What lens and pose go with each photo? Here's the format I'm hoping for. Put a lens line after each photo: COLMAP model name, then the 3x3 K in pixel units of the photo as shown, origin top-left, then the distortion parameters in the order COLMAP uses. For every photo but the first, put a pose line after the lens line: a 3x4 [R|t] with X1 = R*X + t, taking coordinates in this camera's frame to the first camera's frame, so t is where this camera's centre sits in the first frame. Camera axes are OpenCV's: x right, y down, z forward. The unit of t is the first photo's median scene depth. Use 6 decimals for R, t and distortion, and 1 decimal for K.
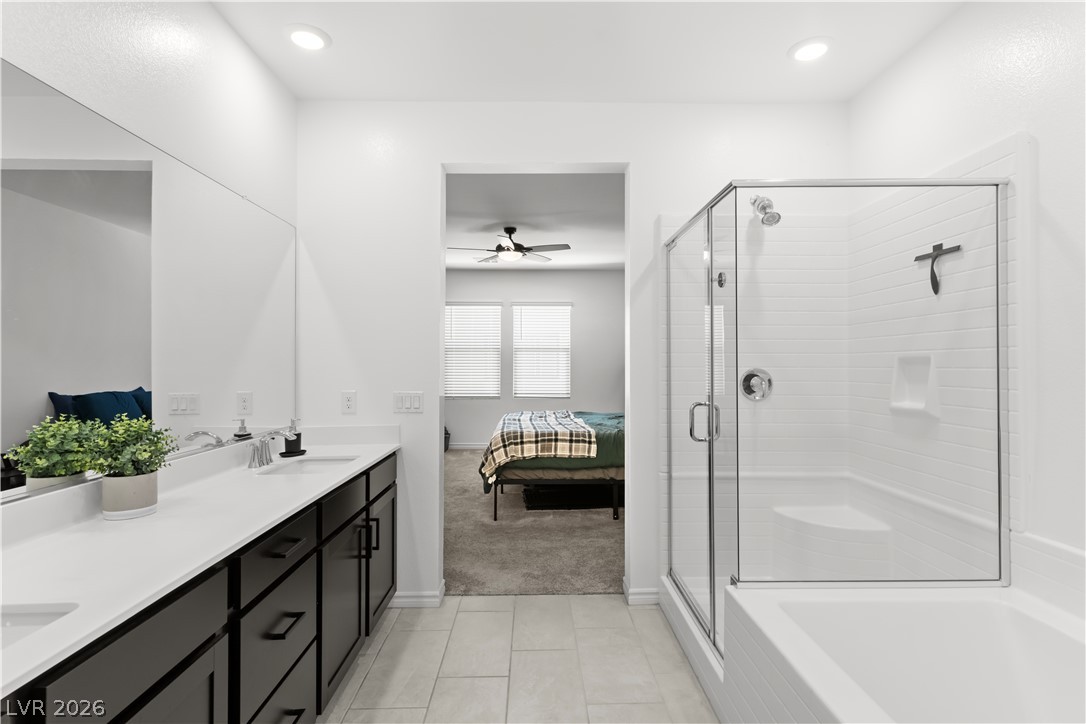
lens RADIAL K [[543.0, 0, 546.5], [0, 543.0, 360.1], [0, 0, 1]] dist [0.006022, 0.001574]
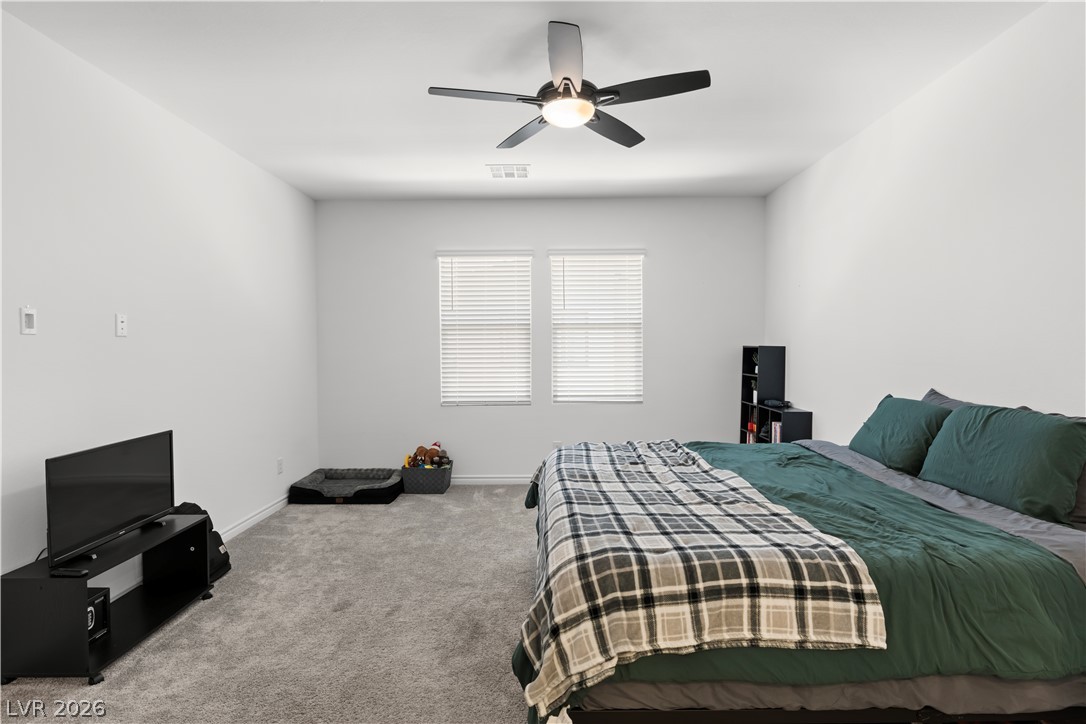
lens RADIAL K [[547.7, 0, 545.8], [0, 547.7, 358.6], [0, 0, 1]] dist [-0.001224, 0.000284]
pose [[0.999659, -0.007494, -0.025010, -0.096352], [0.008204, 0.999563, 0.028382, 0.000180], [0.024787, -0.028578, 0.999284, 0.680803]]
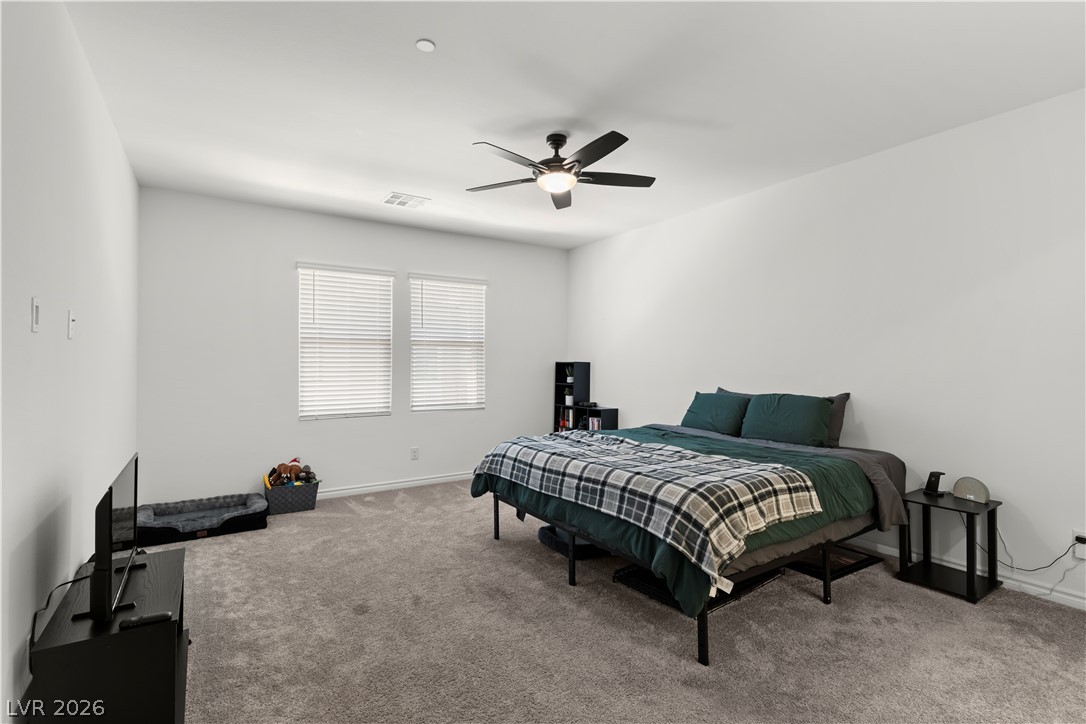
lens RADIAL K [[513.0, 0, 540.6], [0, 513.0, 358.4], [0, 0, 1]] dist [0.008753, -0.001912]
pose [[0.847475, 0.004499, 0.530816, -0.488103], [-0.001872, 0.999983, -0.005486, 0.007950], [-0.530832, 0.003655, 0.847469, 0.670572]]
